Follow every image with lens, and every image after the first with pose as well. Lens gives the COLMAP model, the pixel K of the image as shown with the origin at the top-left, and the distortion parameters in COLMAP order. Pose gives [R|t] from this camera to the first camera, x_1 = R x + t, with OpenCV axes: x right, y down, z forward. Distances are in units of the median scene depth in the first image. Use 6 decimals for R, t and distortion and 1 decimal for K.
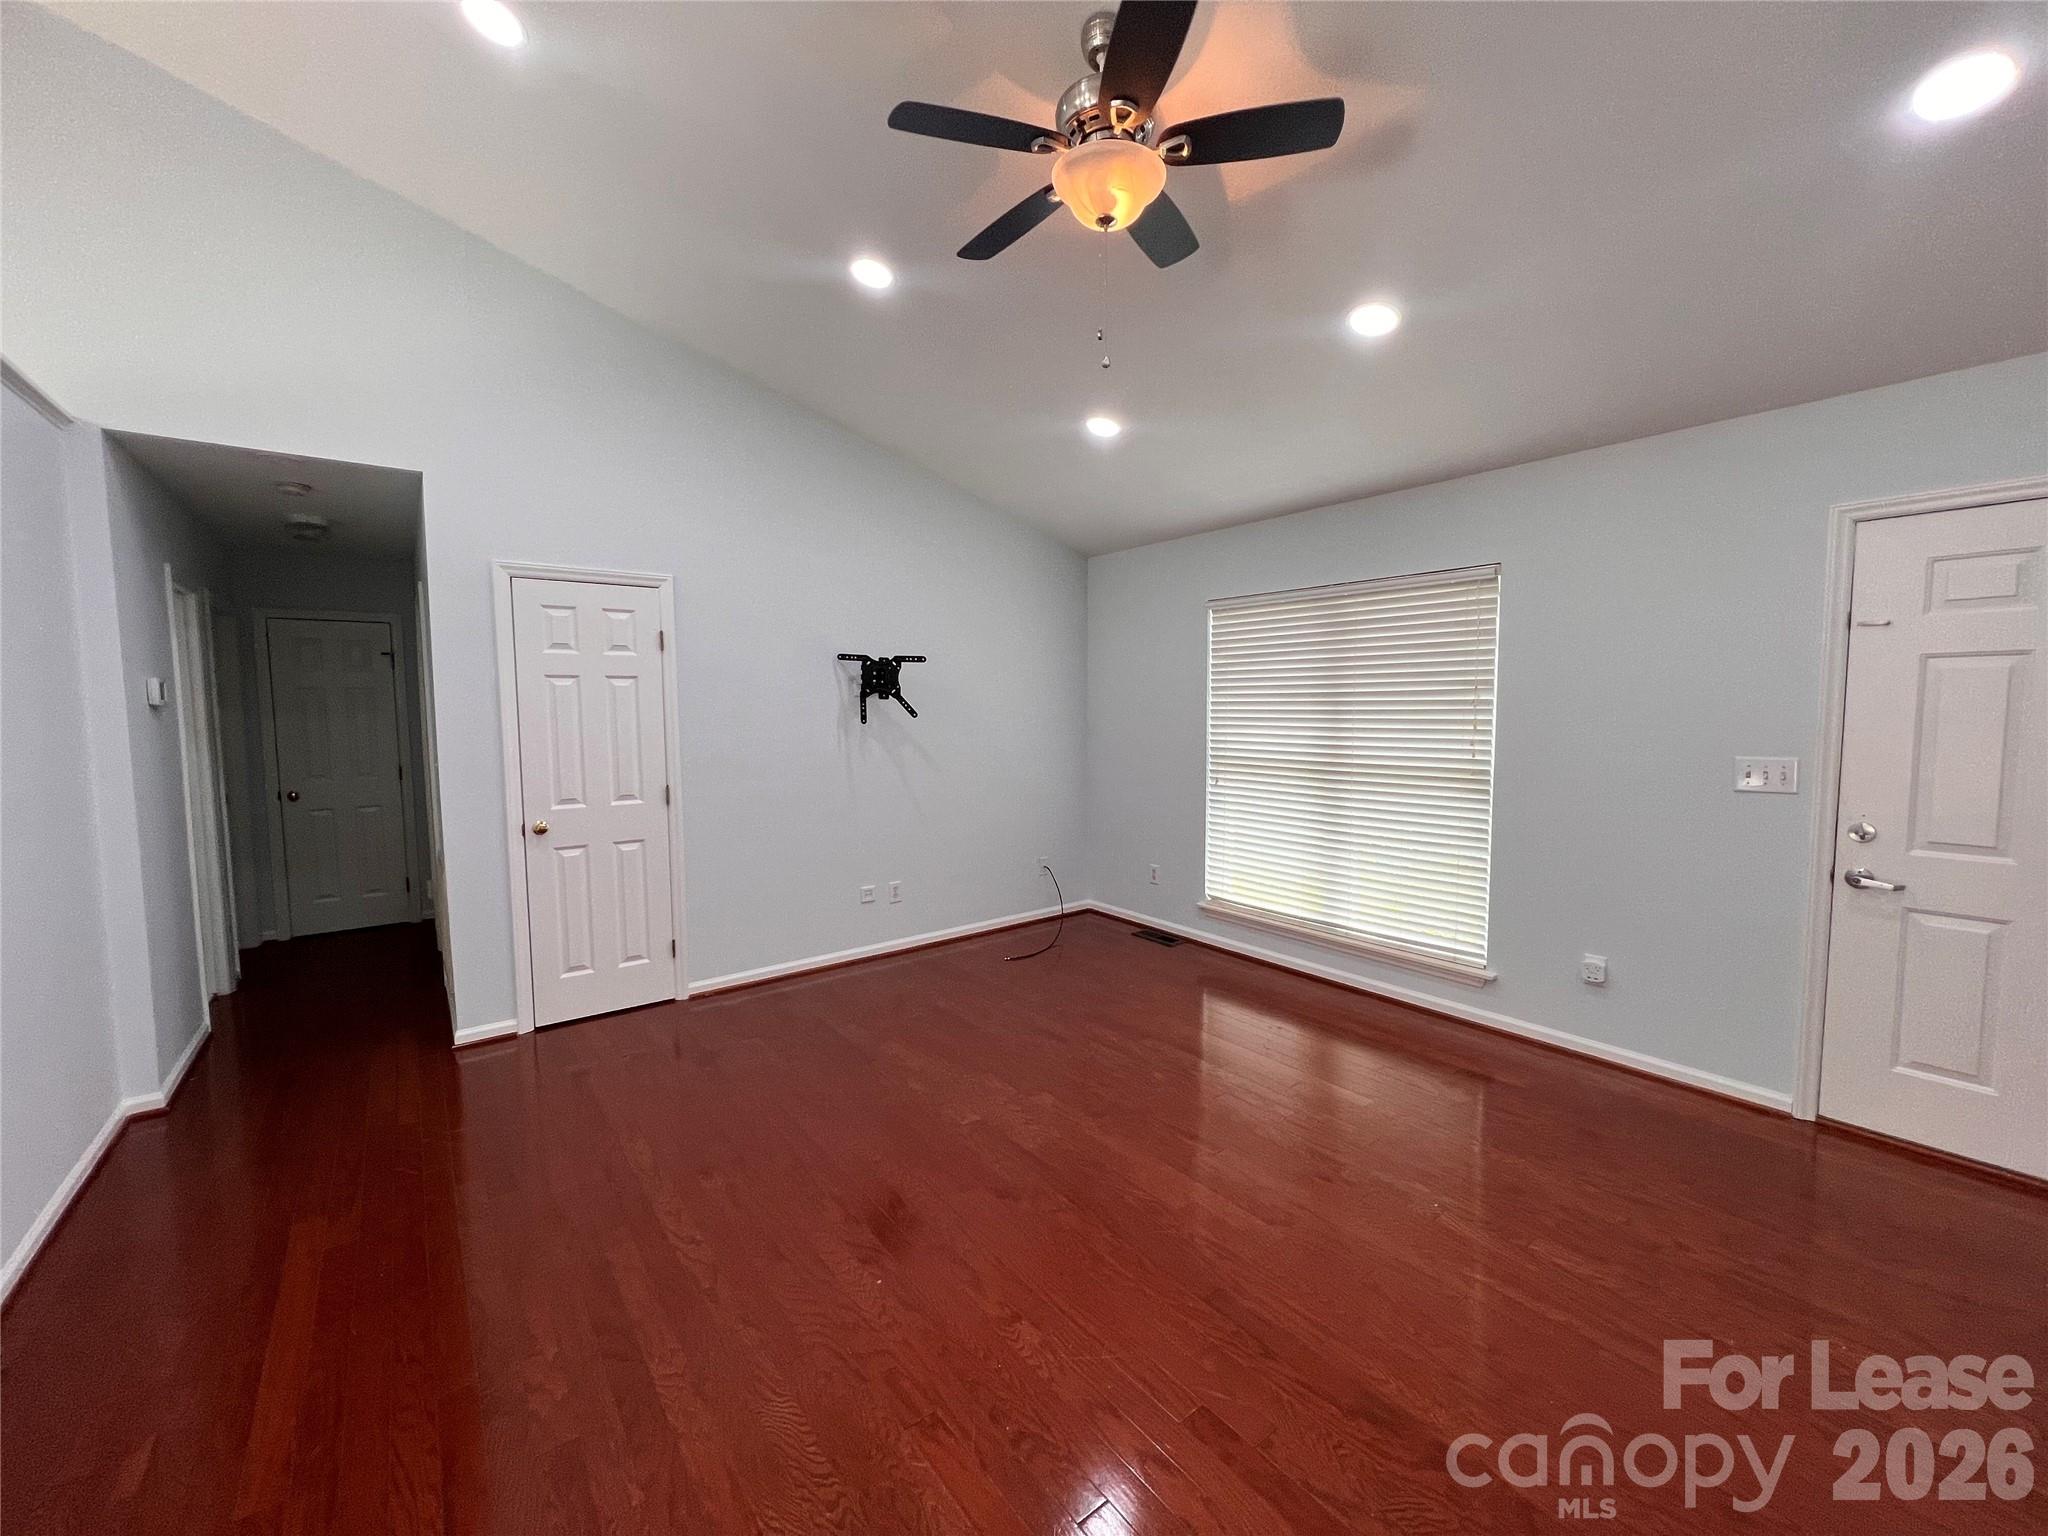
lens RADIAL K [[818.8, 0, 1026.8], [0, 818.8, 768.1], [0, 0, 1]] dist [0.000781, 0.000124]
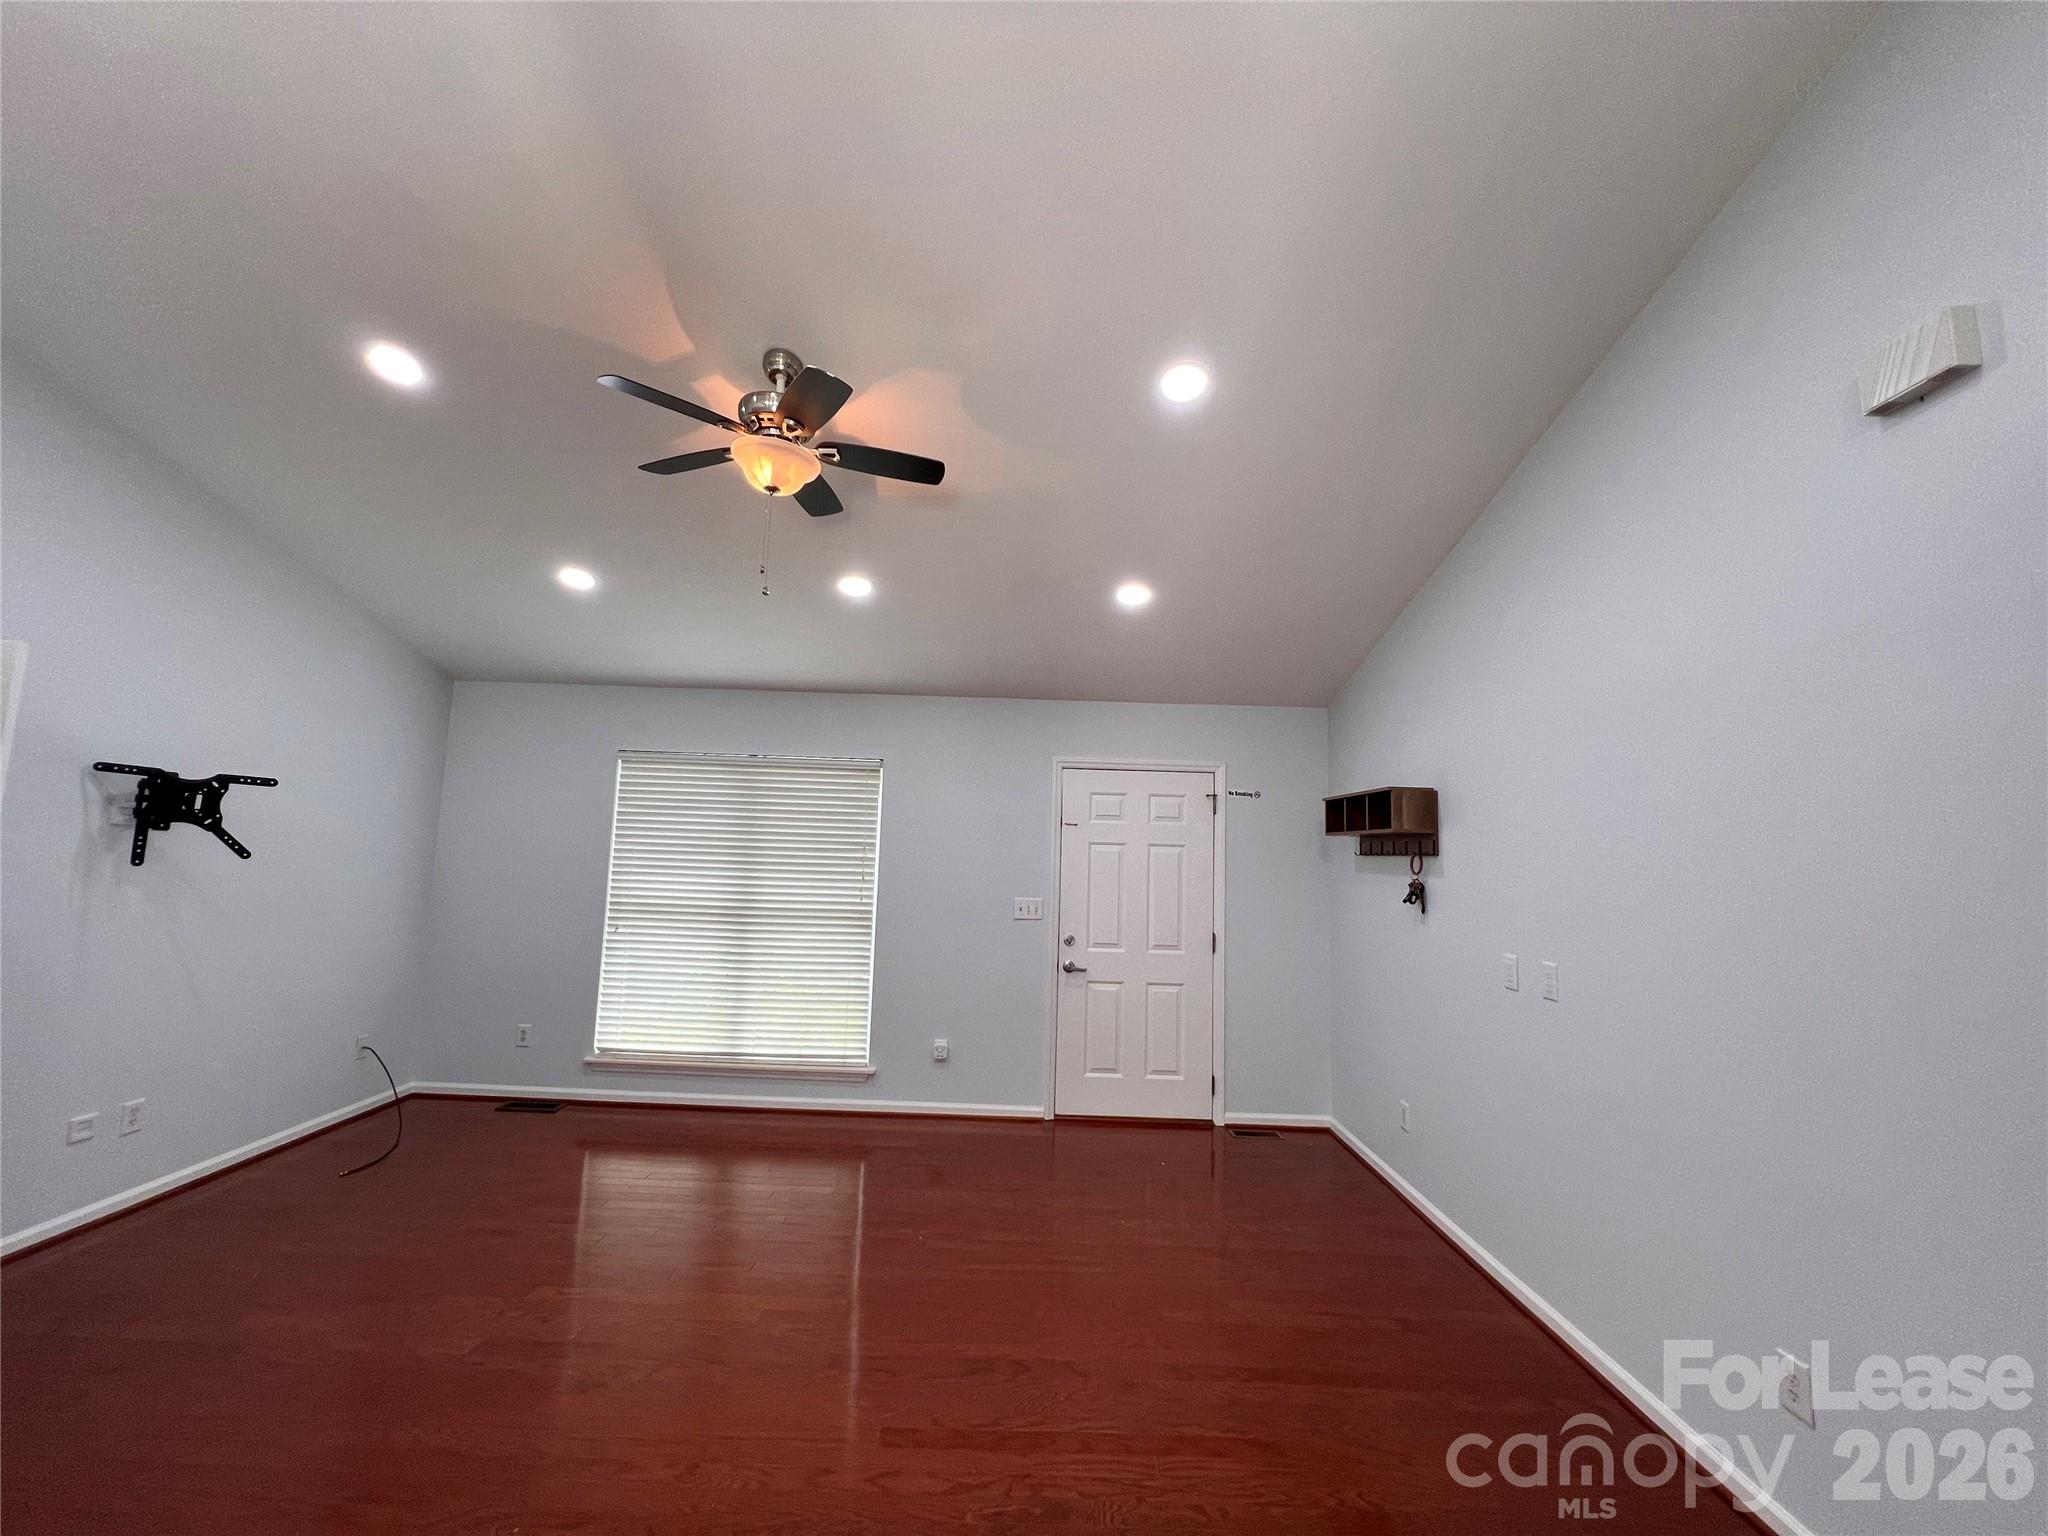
lens RADIAL K [[818.8, 0, 1018.9], [0, 818.8, 768.5], [0, 0, 1]] dist [0.000781, 0.000124]
pose [[0.611590, 0.108668, 0.783676, -0.358283], [0.024179, 0.987493, -0.155800, -0.011549], [-0.790805, 0.114234, 0.601313, -0.020706]]
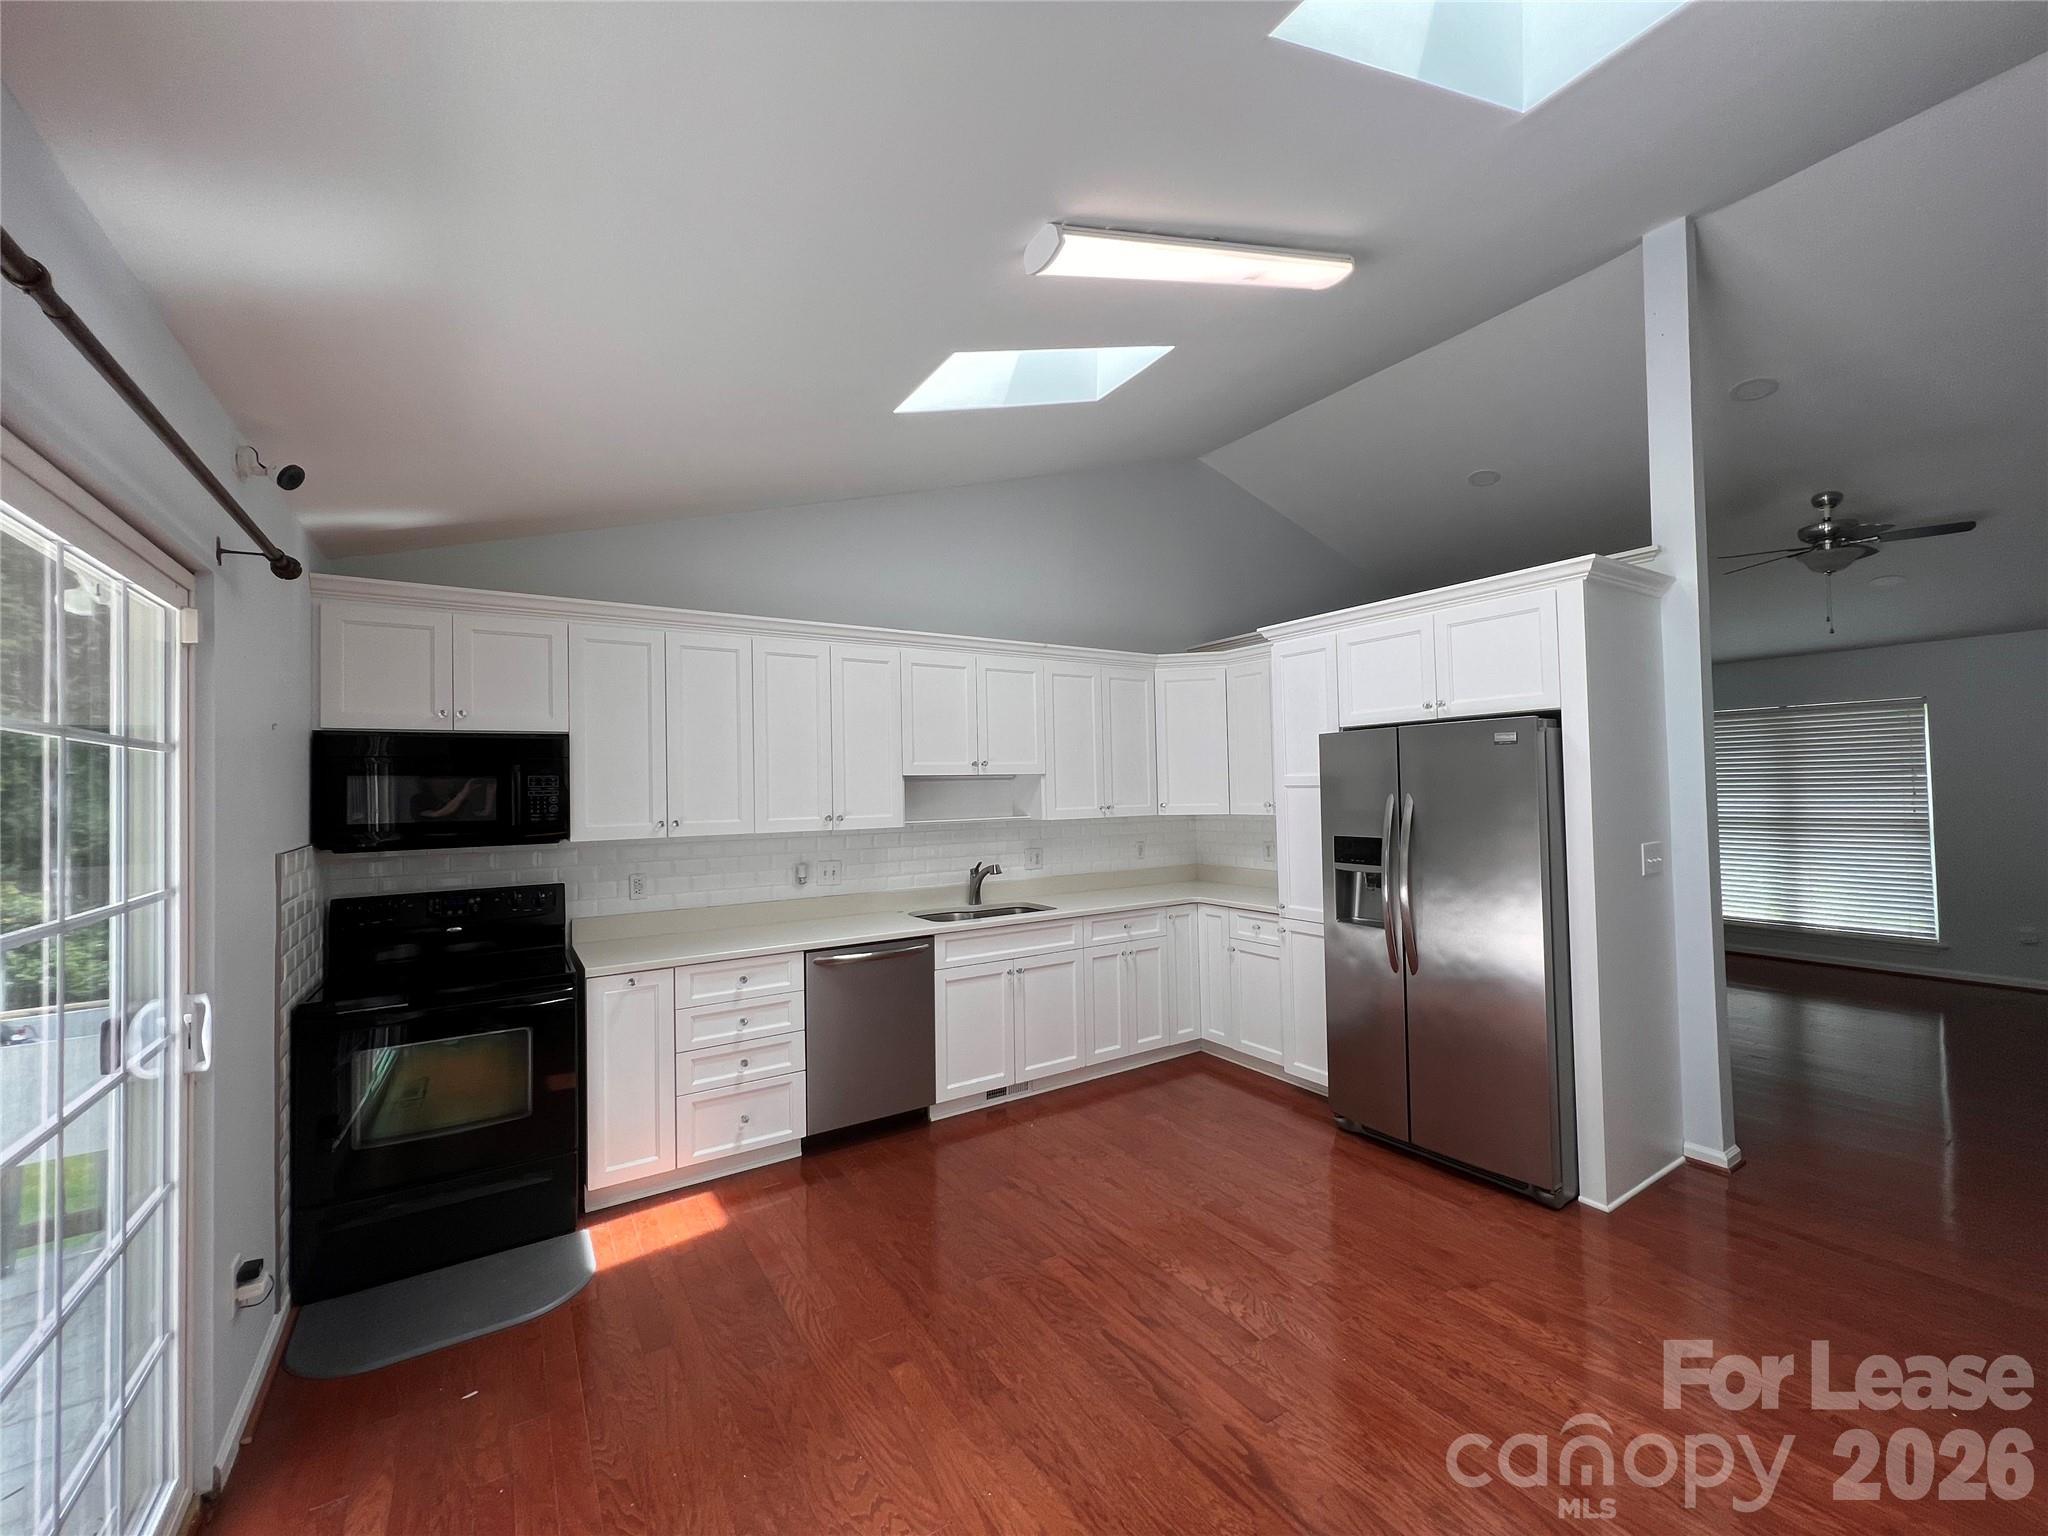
lens RADIAL K [[818.8, 0, 1012.2], [0, 818.8, 777.4], [0, 0, 1]] dist [0.000781, 0.000124]
pose [[0.995222, -0.020658, -0.095427, -1.102286], [0.011543, 0.995400, -0.095105, 0.053290], [0.096953, 0.093549, 0.990883, -0.815852]]
